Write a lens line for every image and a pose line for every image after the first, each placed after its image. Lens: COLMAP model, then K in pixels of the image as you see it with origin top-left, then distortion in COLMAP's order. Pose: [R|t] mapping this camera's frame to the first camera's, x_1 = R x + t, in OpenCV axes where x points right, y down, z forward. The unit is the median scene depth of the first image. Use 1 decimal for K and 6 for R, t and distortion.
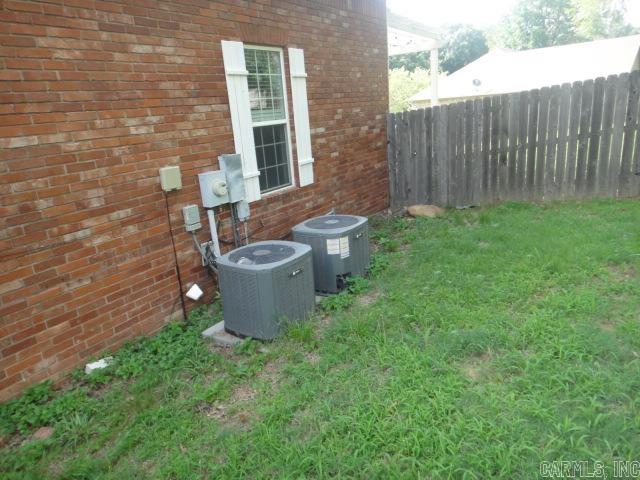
lens RADIAL K [[448.5, 0, 320.5], [0, 448.5, 239.7], [0, 0, 1]] dist [-0.011062, -0.000820]
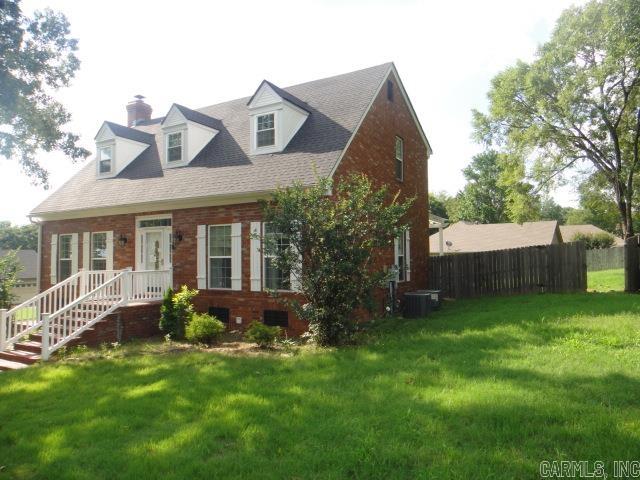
lens RADIAL K [[448.5, 0, 319.7], [0, 448.5, 237.9], [0, 0, 1]] dist [-0.011062, -0.000820]
pose [[0.994923, 0.071945, 0.070374, -0.707625], [-0.045653, 0.945812, -0.321488, 0.470178], [-0.089690, 0.316643, 0.944295, -1.363852]]
